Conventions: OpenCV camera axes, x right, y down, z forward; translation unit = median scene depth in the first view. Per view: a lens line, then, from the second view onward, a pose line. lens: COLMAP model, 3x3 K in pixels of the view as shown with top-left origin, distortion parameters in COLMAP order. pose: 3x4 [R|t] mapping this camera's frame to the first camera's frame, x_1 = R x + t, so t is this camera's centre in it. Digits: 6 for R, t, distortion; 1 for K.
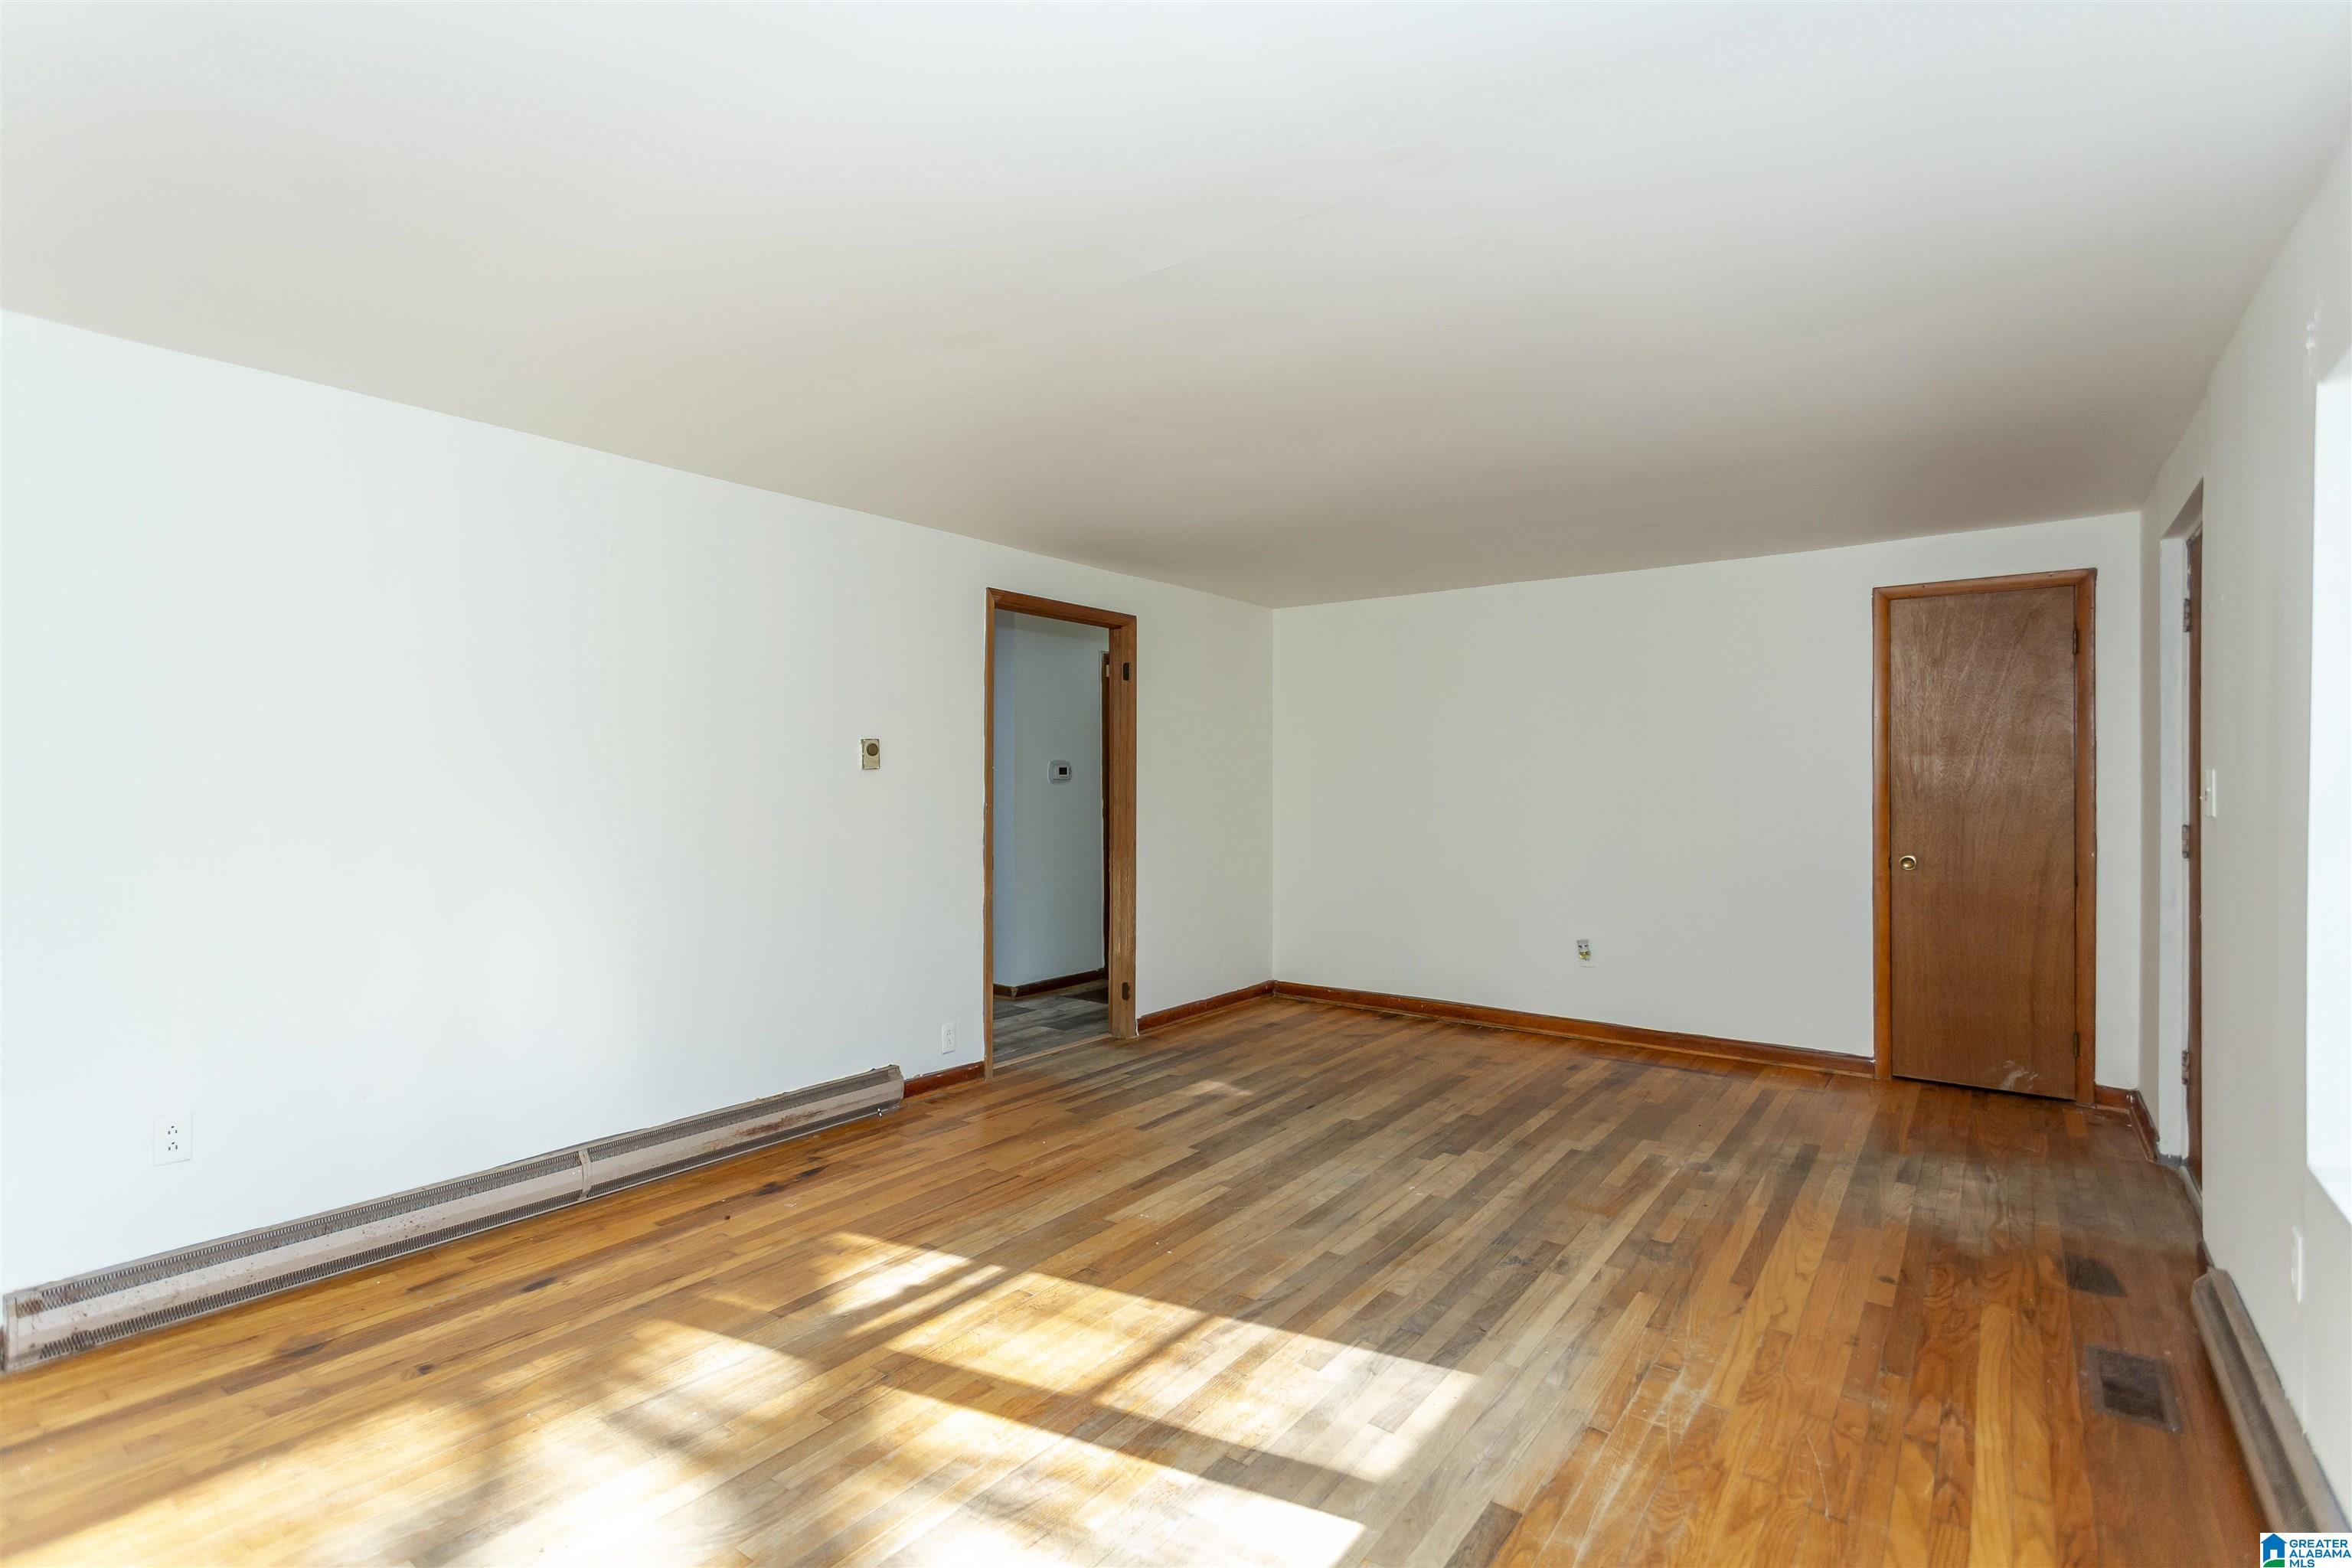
lens RADIAL K [[1100.5, 0, 1117.6], [0, 1100.5, 776.7], [0, 0, 1]] dist [-0.001972, 0.000151]
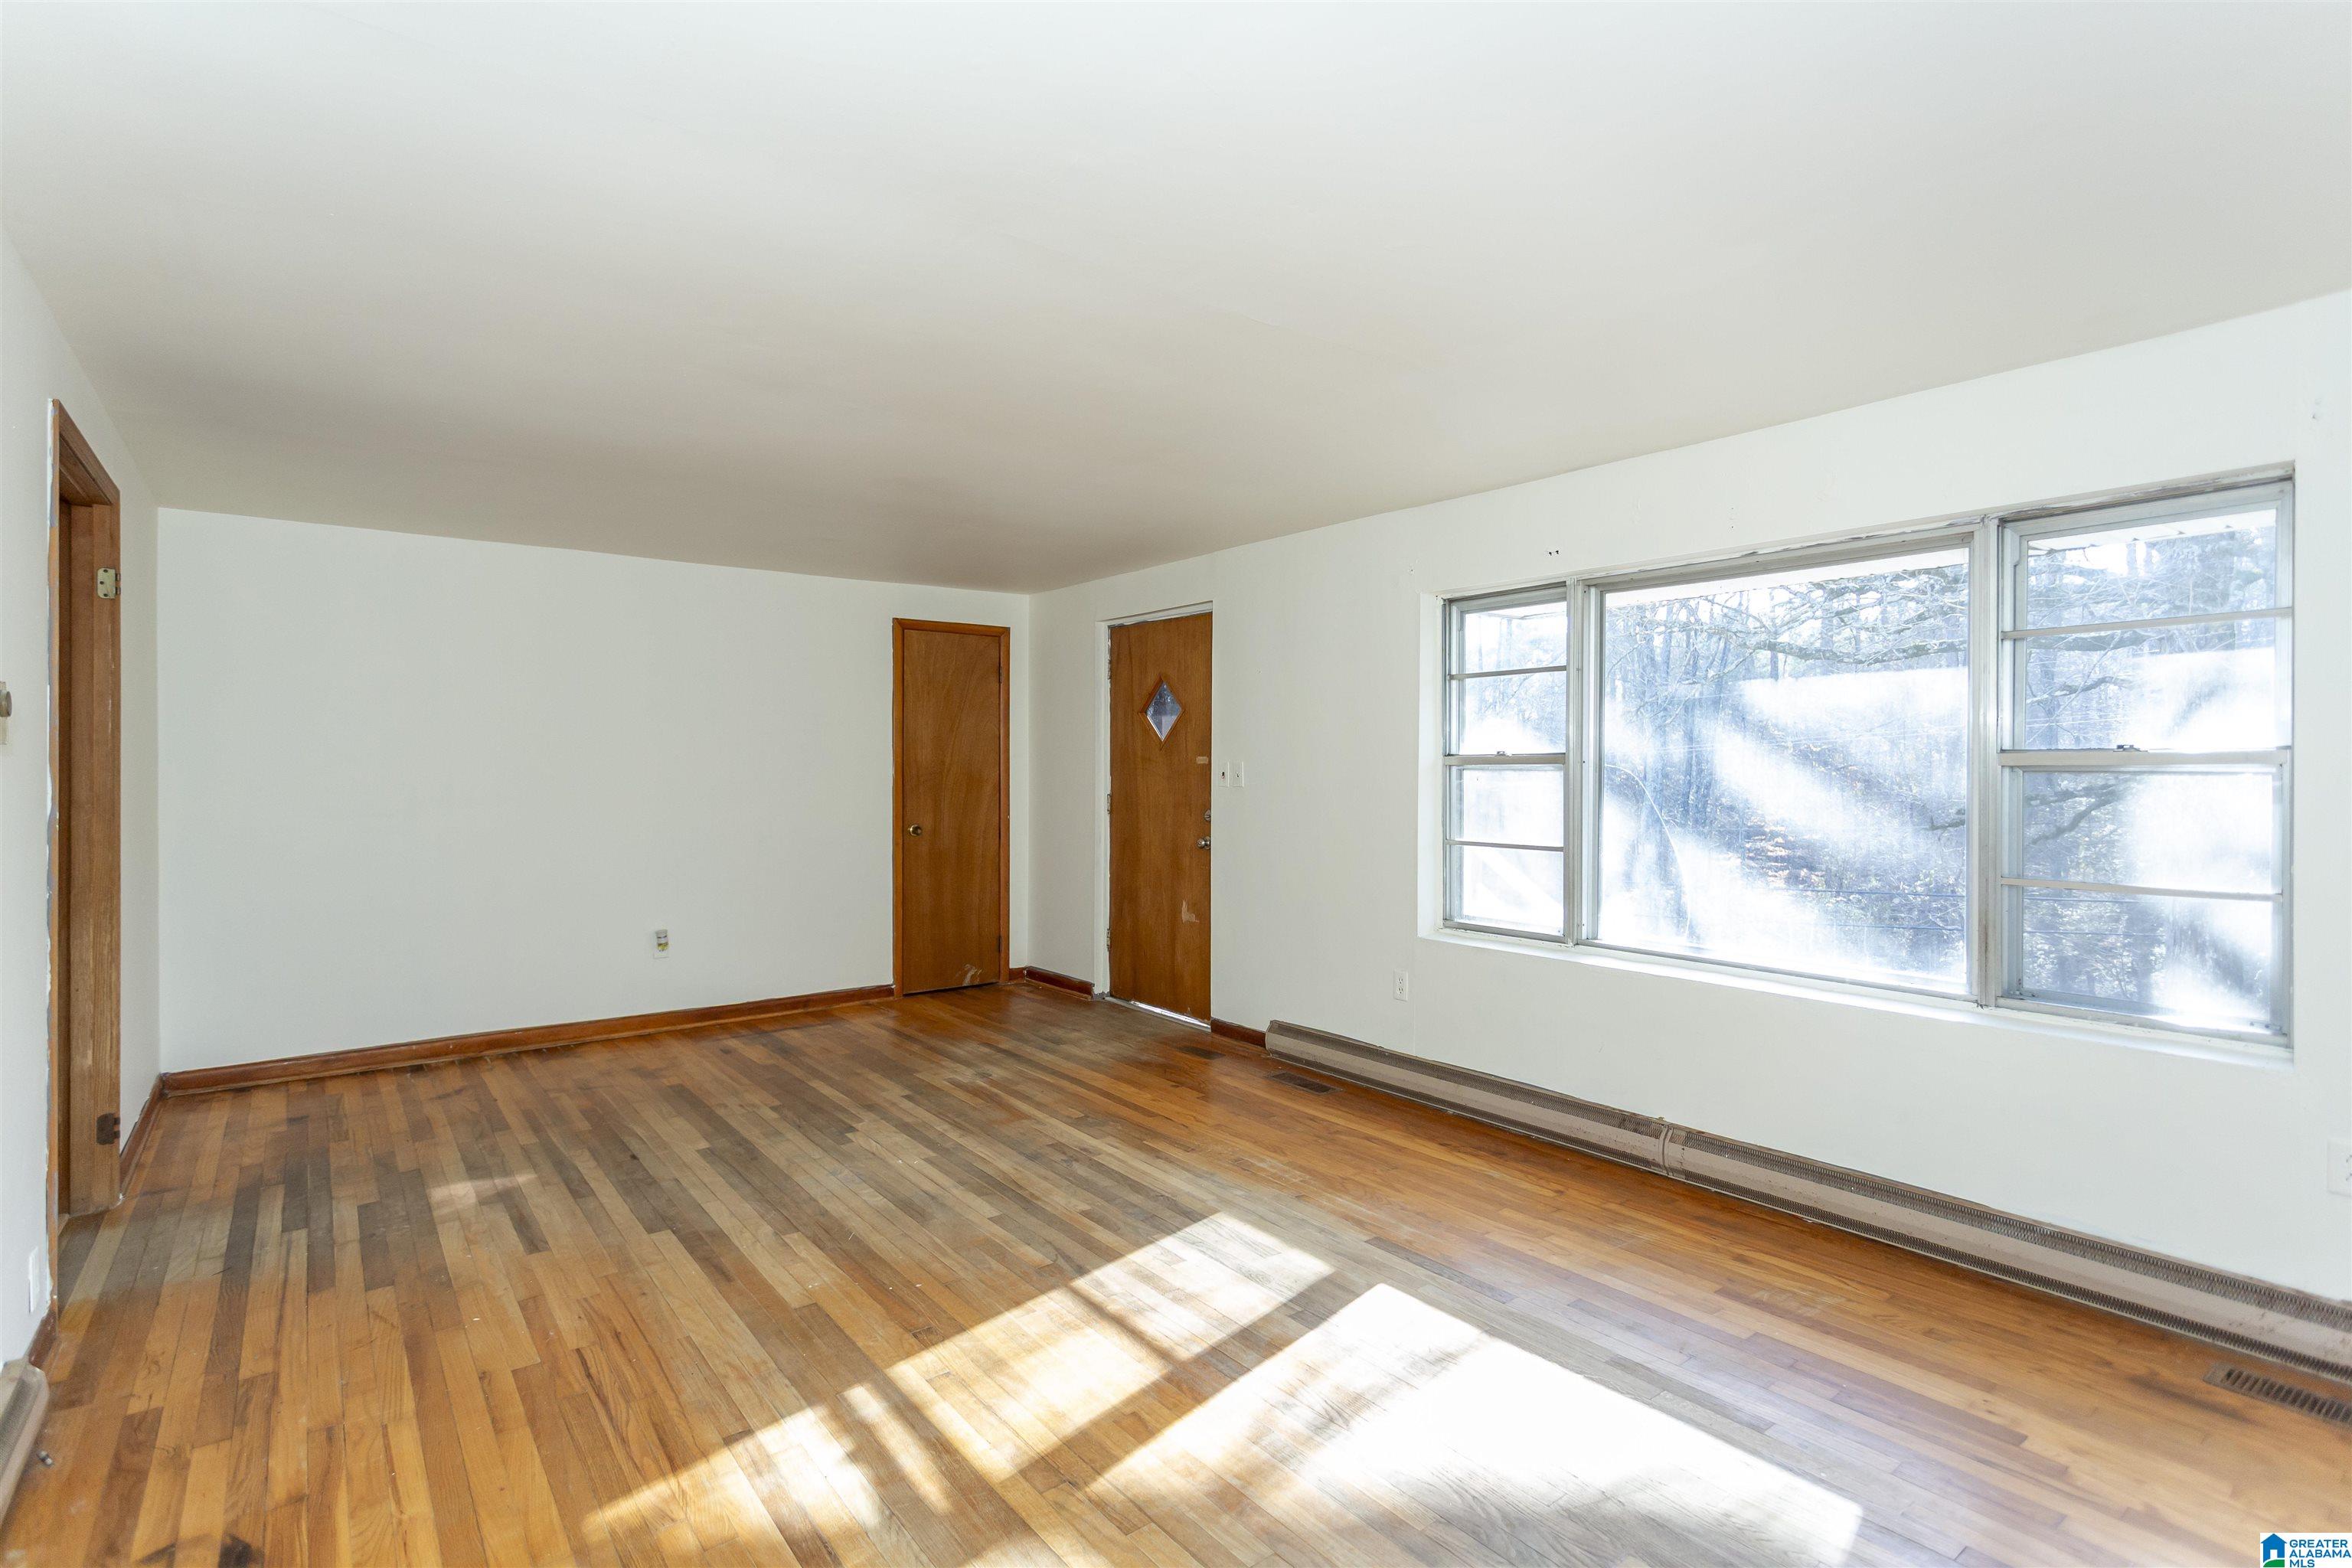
lens RADIAL K [[1134.7, 0, 1170.3], [0, 1134.7, 766.5], [0, 0, 1]] dist [-0.000841, 0.001244]
pose [[0.252502, 0.000427, 0.967596, -0.788489], [-0.003192, 0.999995, 0.000392, 0.001094], [-0.967591, -0.003188, 0.252502, 0.546538]]
